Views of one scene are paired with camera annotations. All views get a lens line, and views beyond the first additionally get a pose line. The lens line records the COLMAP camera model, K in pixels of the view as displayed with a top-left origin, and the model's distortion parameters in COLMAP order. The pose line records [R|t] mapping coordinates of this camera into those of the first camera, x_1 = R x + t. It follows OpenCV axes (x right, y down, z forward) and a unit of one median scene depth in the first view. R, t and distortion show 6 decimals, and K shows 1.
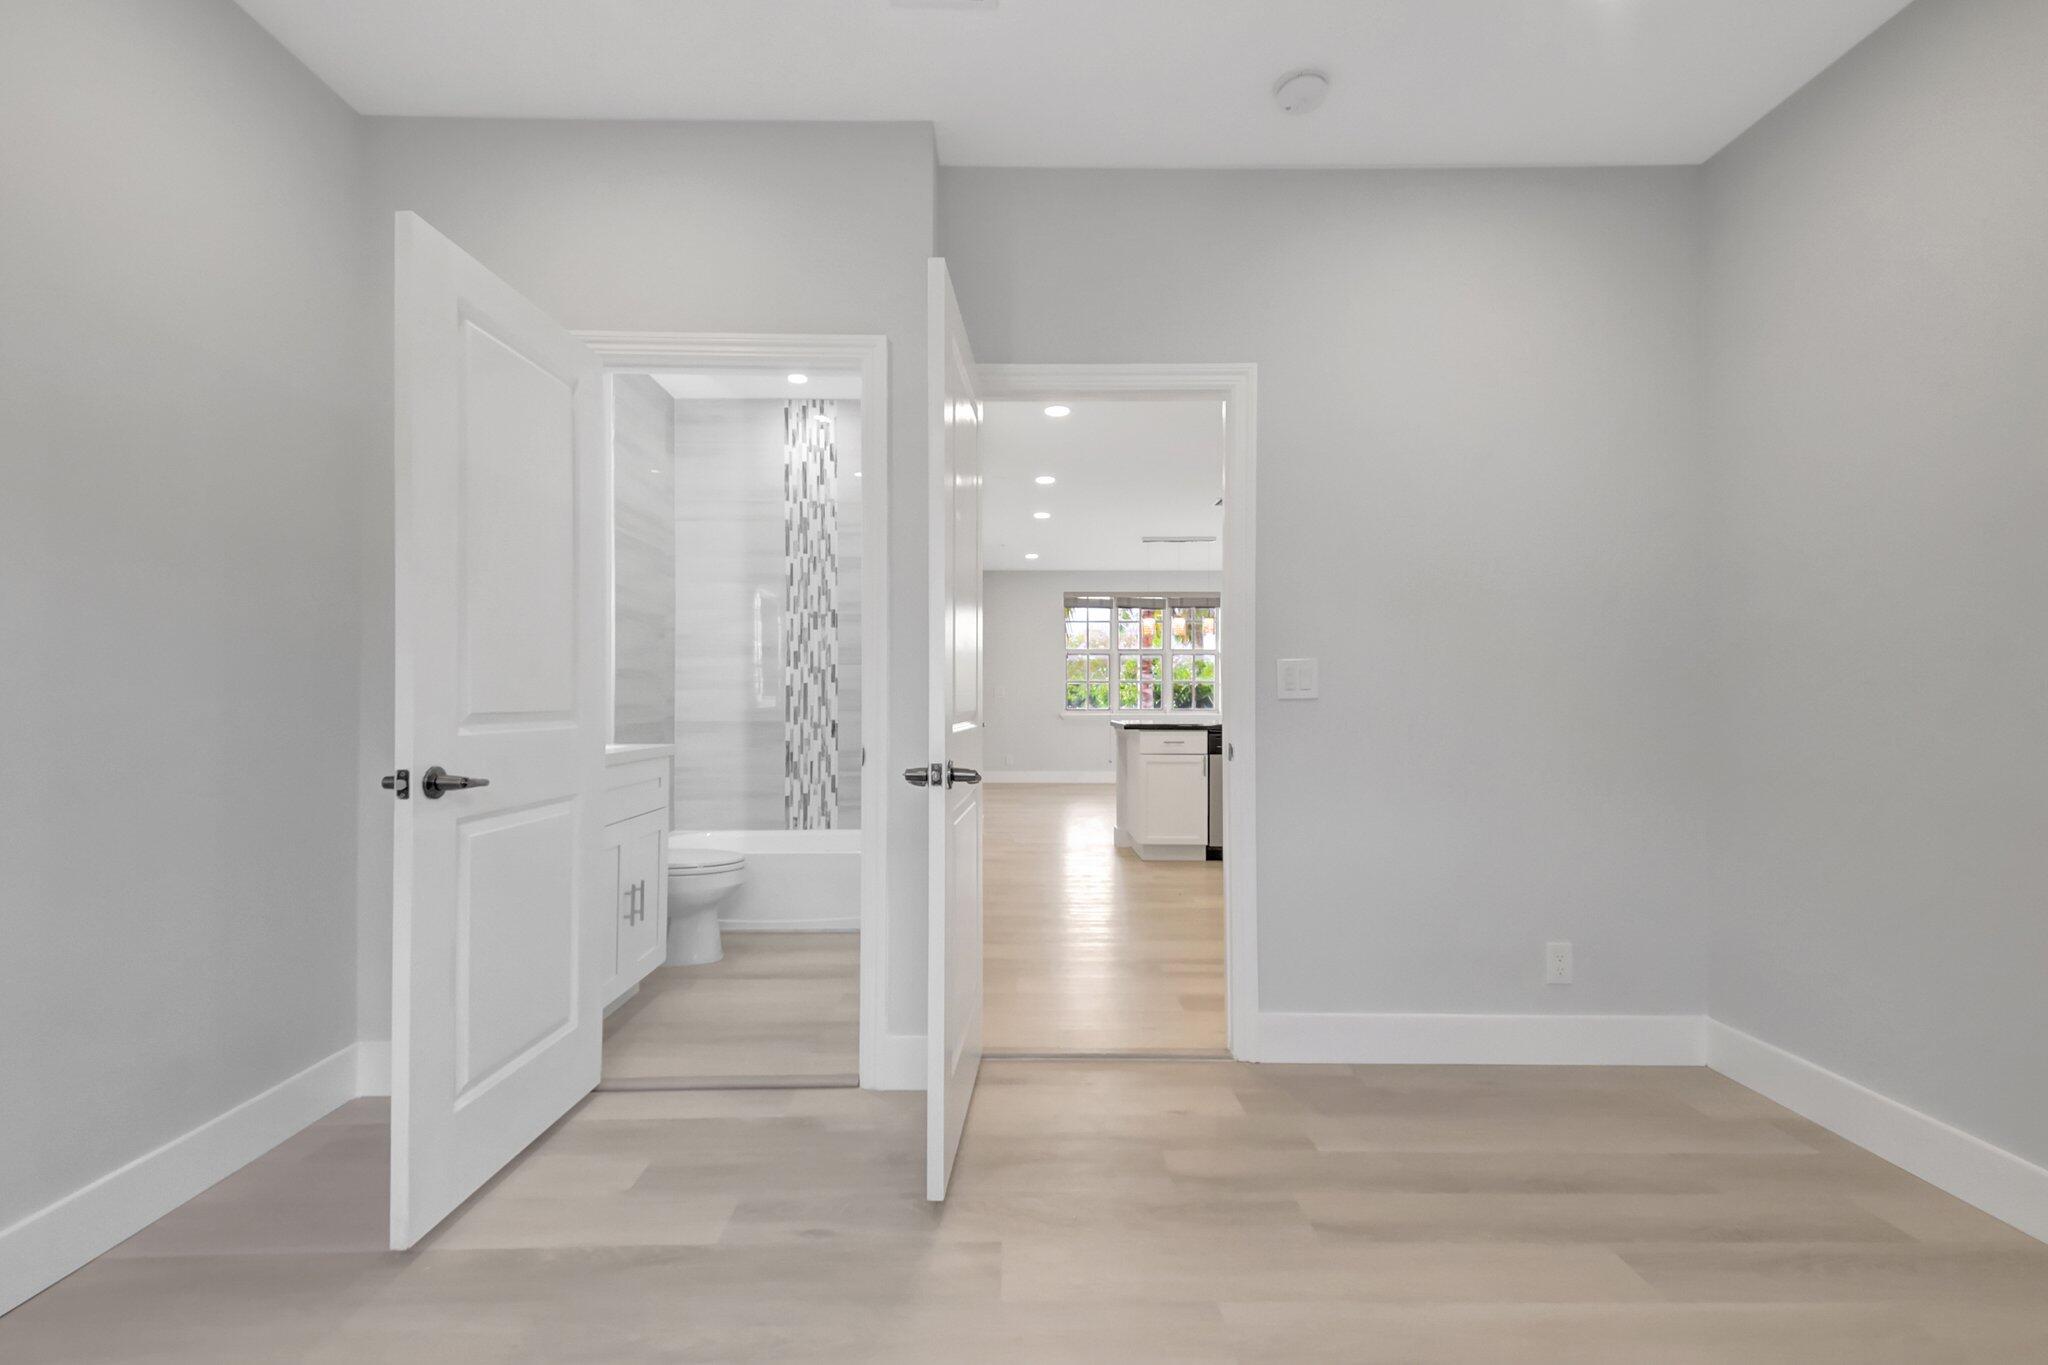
lens RADIAL K [[906.2, 0, 1021.2], [0, 906.2, 707.9], [0, 0, 1]] dist [0.043811, -0.020266]
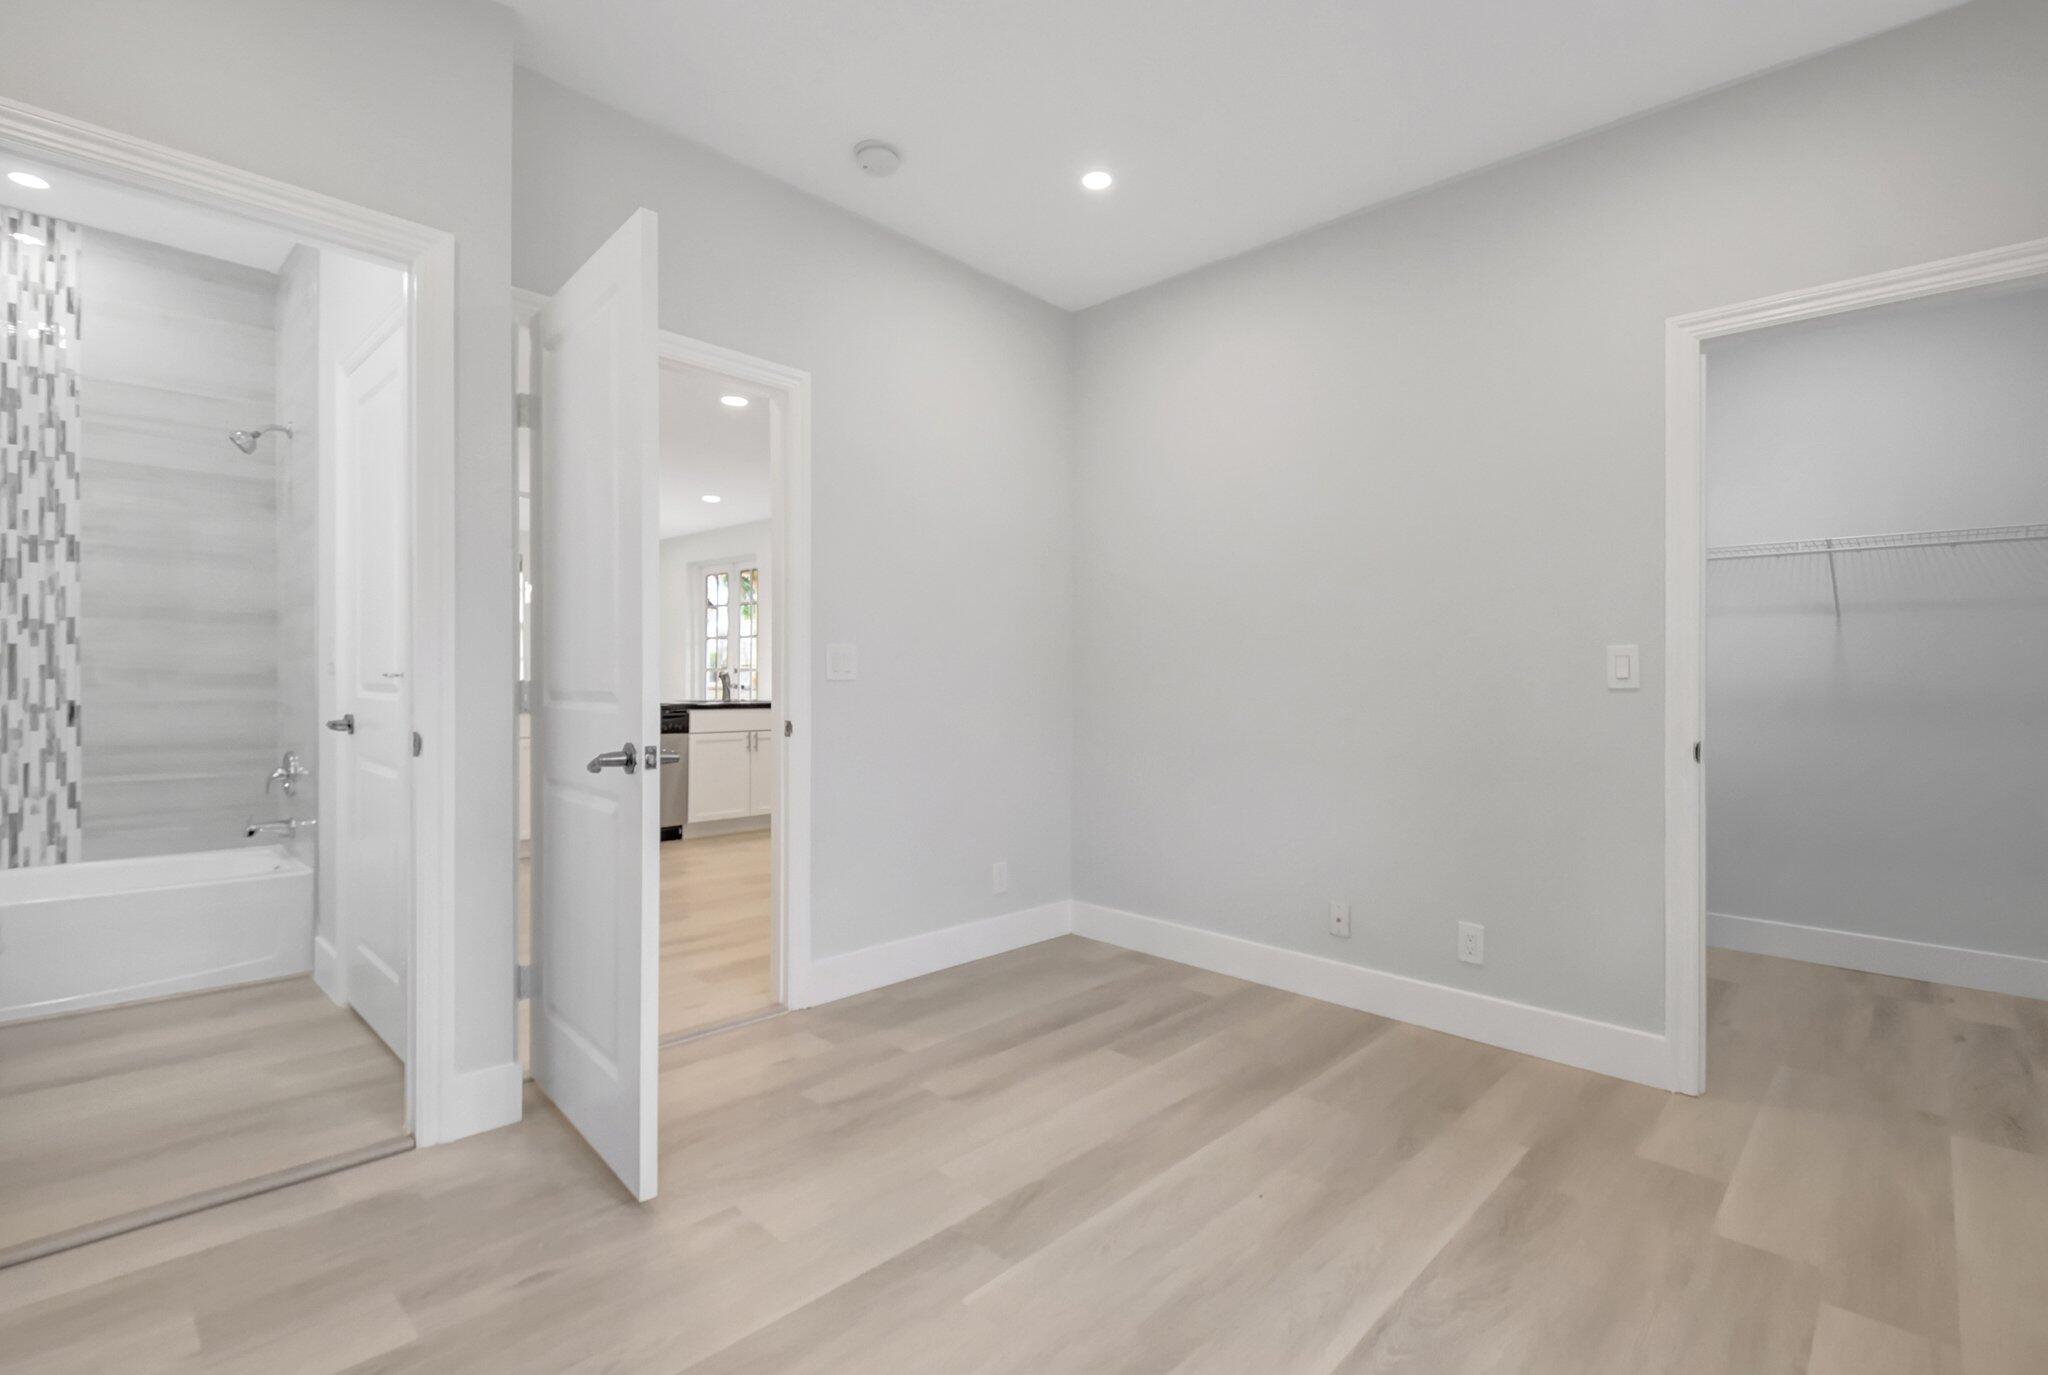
lens RADIAL K [[938.0, 0, 1024.0], [0, 938.0, 687.5], [0, 0, 1]] dist [0.003001, -0.000030]
pose [[0.701425, 0.003396, 0.712736, -0.210032], [-0.004341, 0.999990, -0.000493, 0.001353], [-0.712730, -0.002748, 0.701433, 0.014000]]
